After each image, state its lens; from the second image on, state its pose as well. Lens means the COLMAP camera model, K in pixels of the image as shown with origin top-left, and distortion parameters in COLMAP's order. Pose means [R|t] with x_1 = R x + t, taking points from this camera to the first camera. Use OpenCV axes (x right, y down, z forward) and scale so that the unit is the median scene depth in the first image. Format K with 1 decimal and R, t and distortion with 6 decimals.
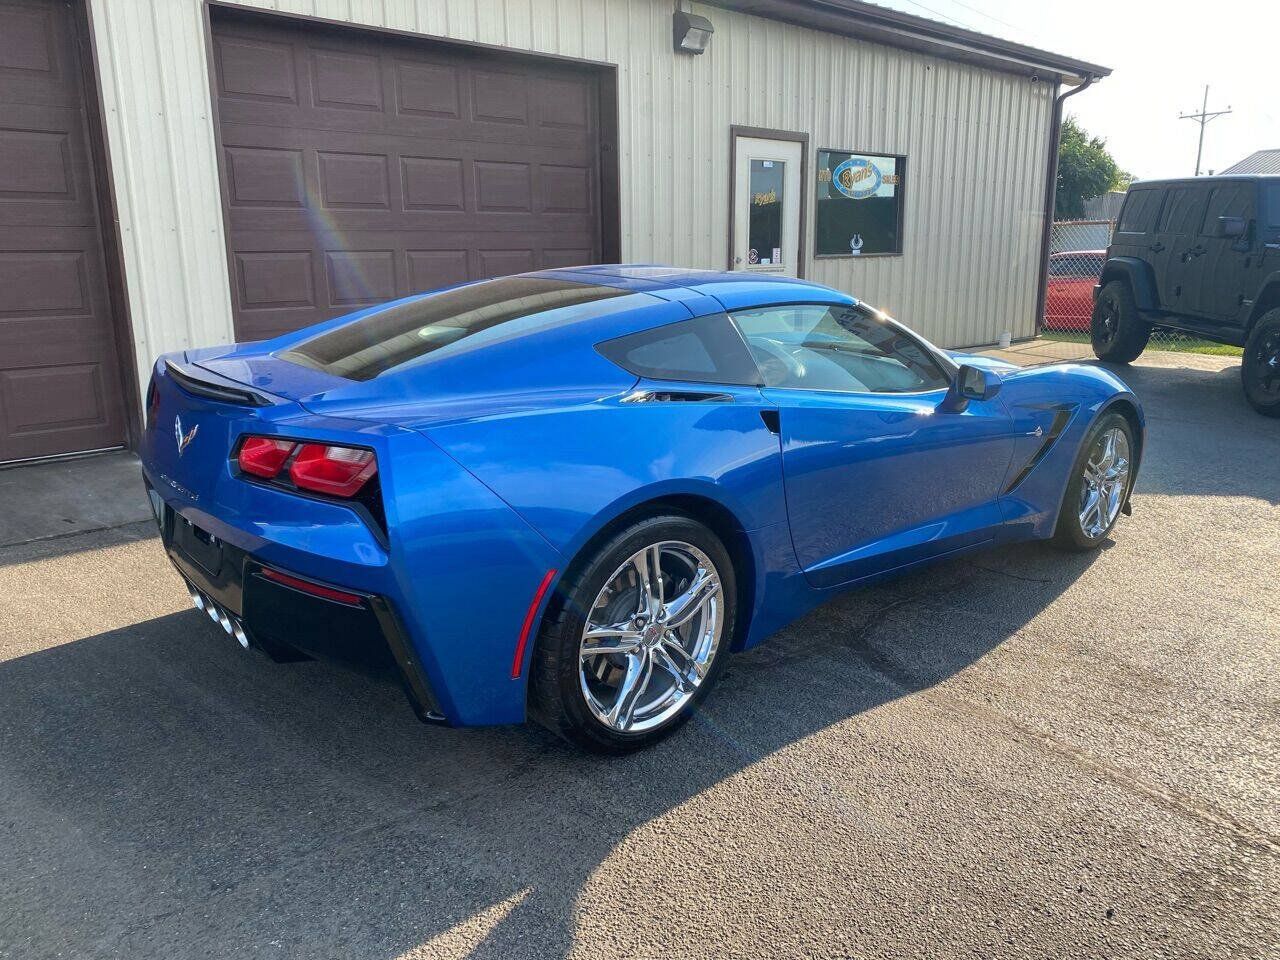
lens RADIAL K [[977.8, 0, 627.4], [0, 977.8, 489.0], [0, 0, 1]] dist [0.003260, -0.002905]
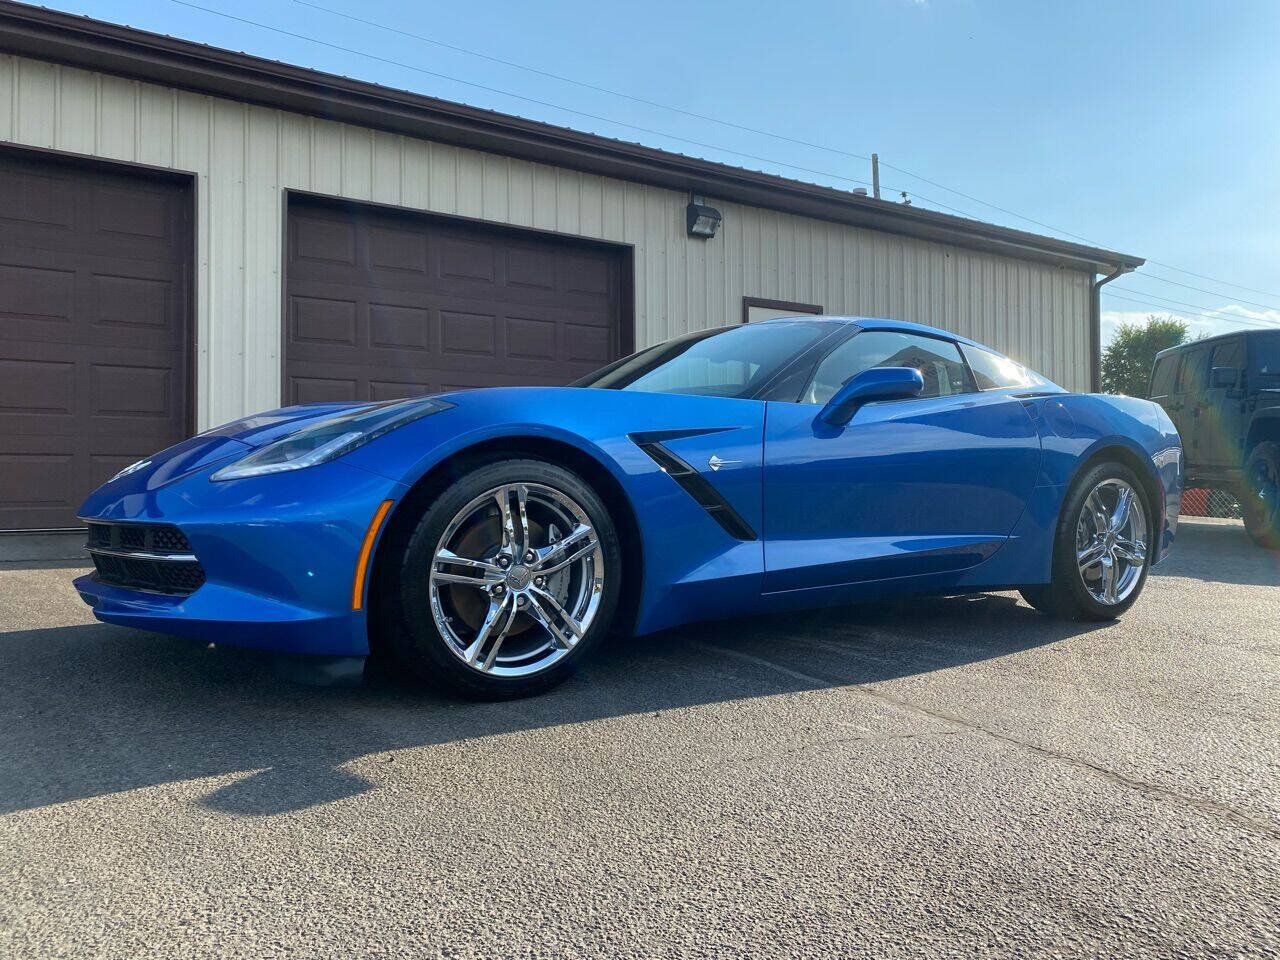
lens RADIAL K [[972.4, 0, 639.6], [0, 972.4, 475.5], [0, 0, 1]] dist [0.008586, -0.004648]
pose [[0.988519, 0.005132, -0.151010, 0.157198], [-0.041708, 0.969861, -0.240062, 0.111738], [0.145227, 0.243604, 0.958940, -0.063641]]
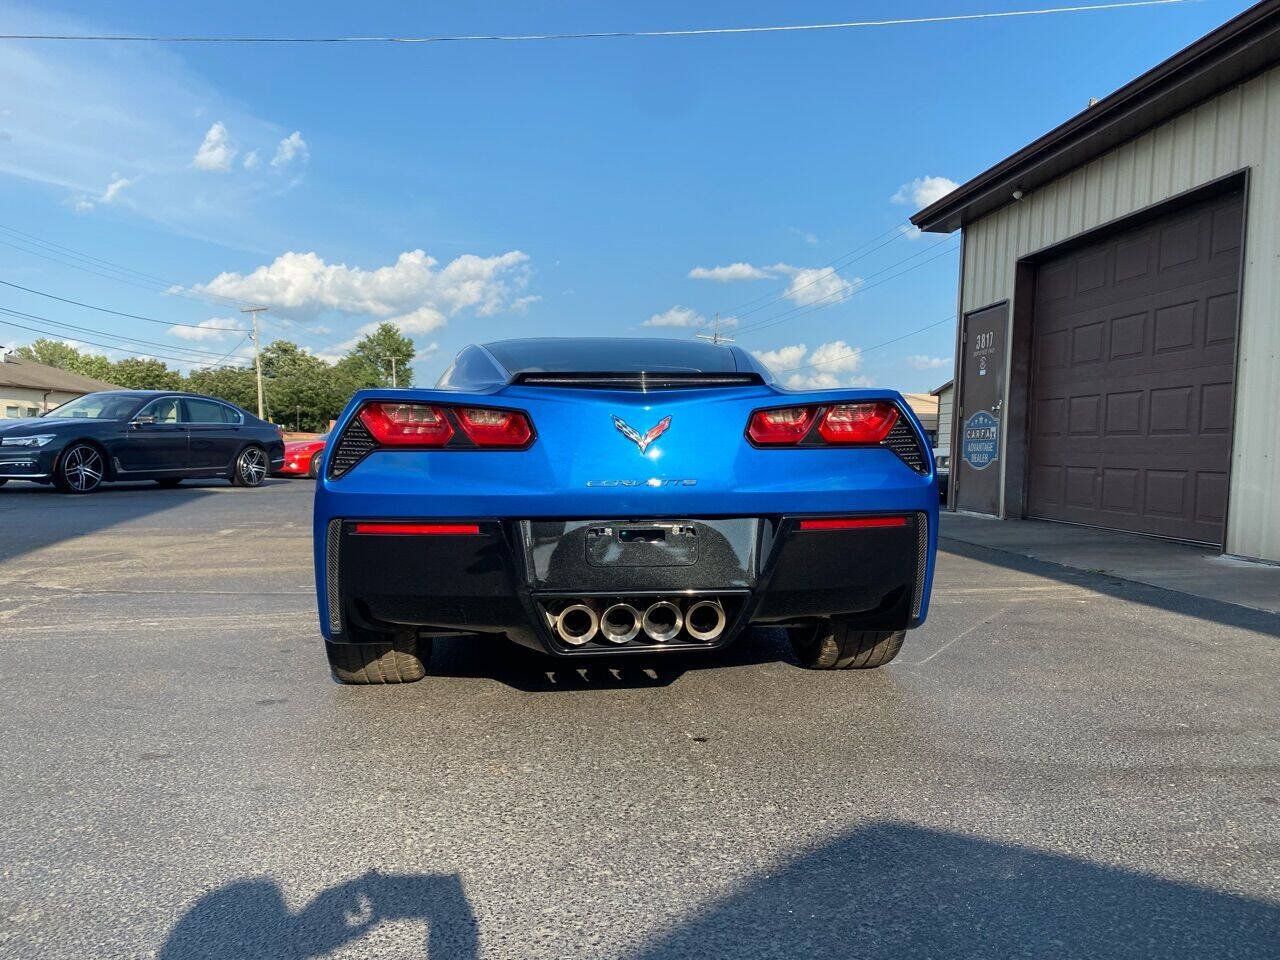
lens RADIAL K [[971.9, 0, 637.3], [0, 971.9, 484.6], [0, 0, 1]] dist [0.007923, 0.000828]
pose [[-0.598242, 0.017226, -0.801131, 0.554365], [-0.214914, 0.959691, 0.181122, -0.114233], [0.771958, 0.280528, -0.570425, 0.738816]]
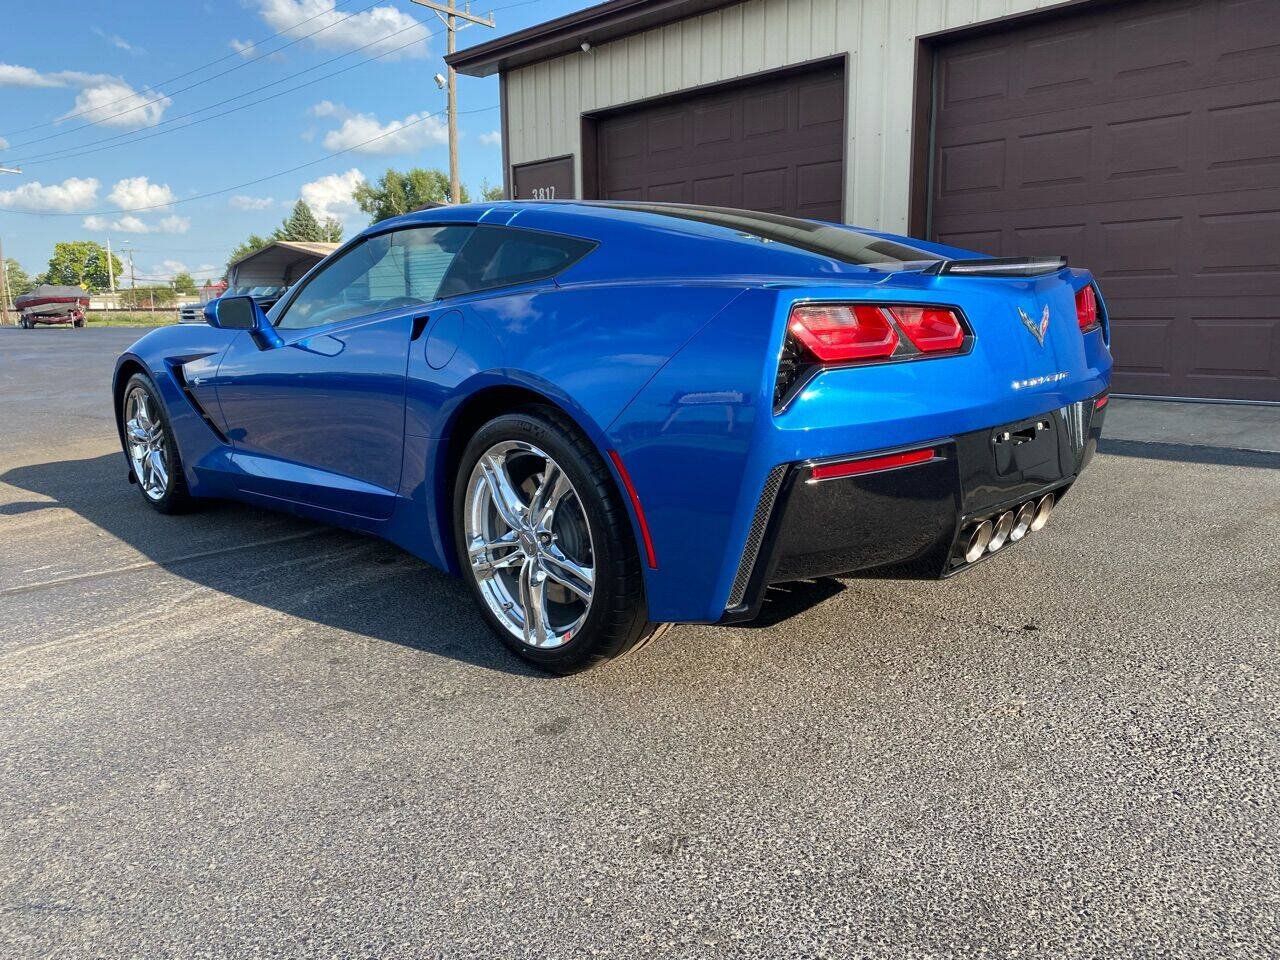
lens RADIAL K [[971.3, 0, 650.1], [0, 971.3, 479.6], [0, 0, 1]] dist [0.005116, -0.000458]
pose [[0.033126, 0.184389, -0.982295, 0.589833], [-0.222160, 0.959605, 0.172638, -0.057120], [0.974447, 0.212508, 0.072752, 0.448865]]
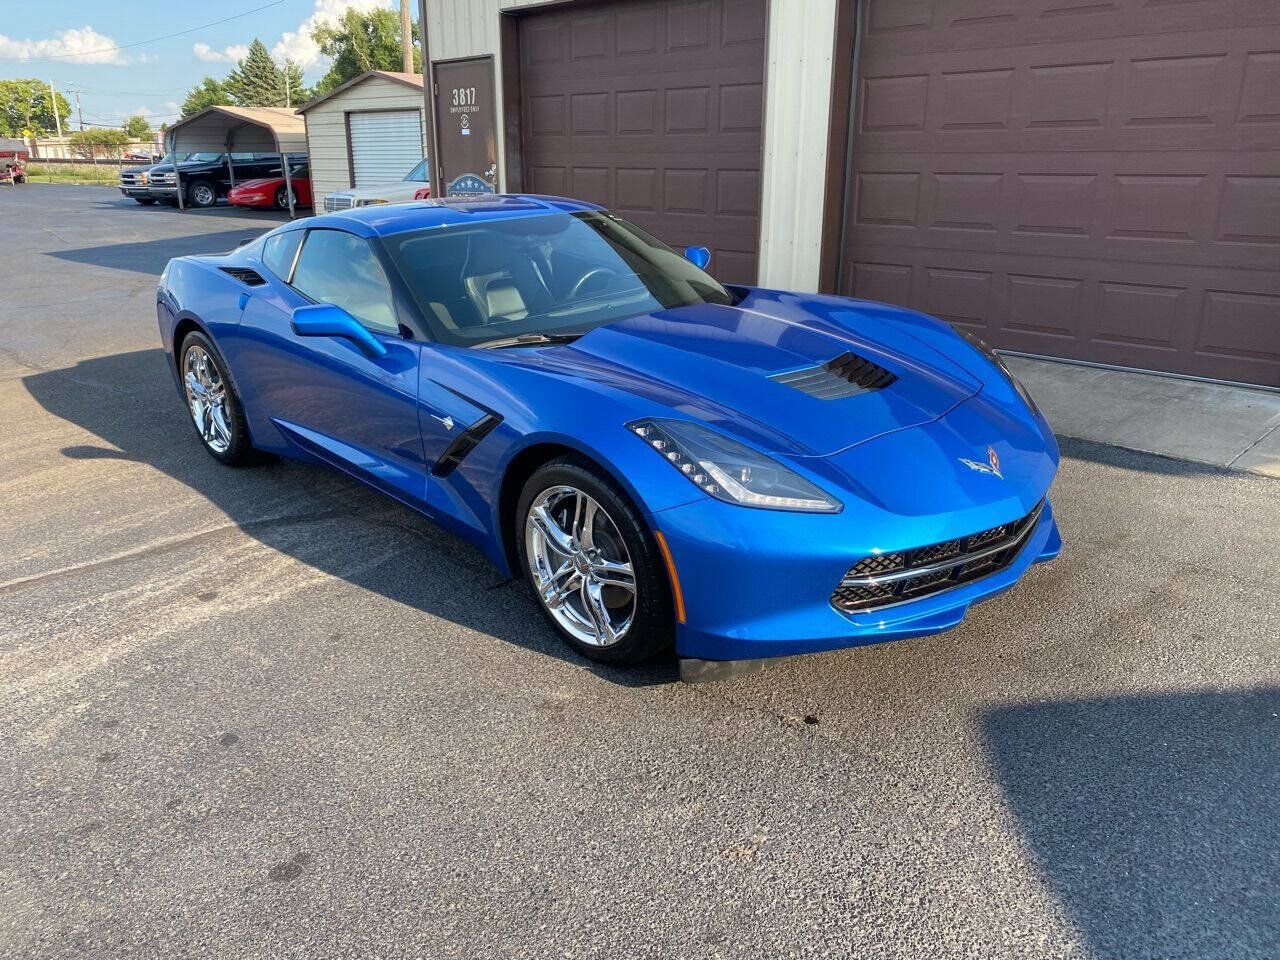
lens RADIAL K [[972.9, 0, 648.5], [0, 972.9, 476.0], [0, 0, 1]] dist [0.009527, -0.007209]
pose [[0.051744, 0.317083, -0.946985, 0.565251], [-0.237406, 0.924977, 0.296742, -0.138201], [0.970031, 0.209466, 0.123139, 0.494584]]
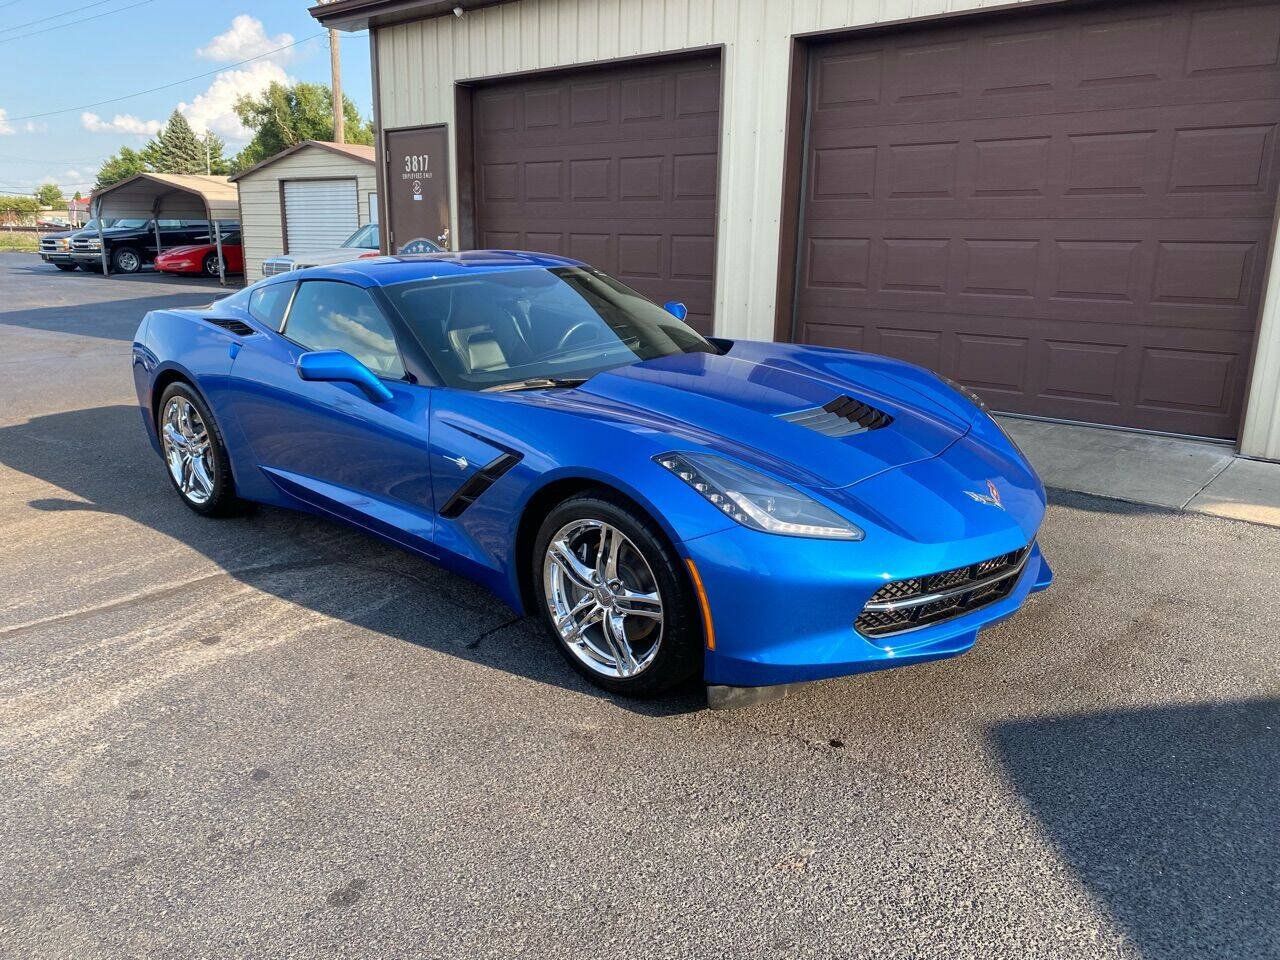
lens RADIAL K [[973.6, 0, 630.2], [0, 973.6, 482.9], [0, 0, 1]] dist [0.011342, -0.011462]
pose [[0.112051, 0.255775, -0.960221, 0.576664], [-0.246506, 0.943256, 0.222491, -0.121369], [0.962642, 0.211769, 0.168743, 0.461899]]
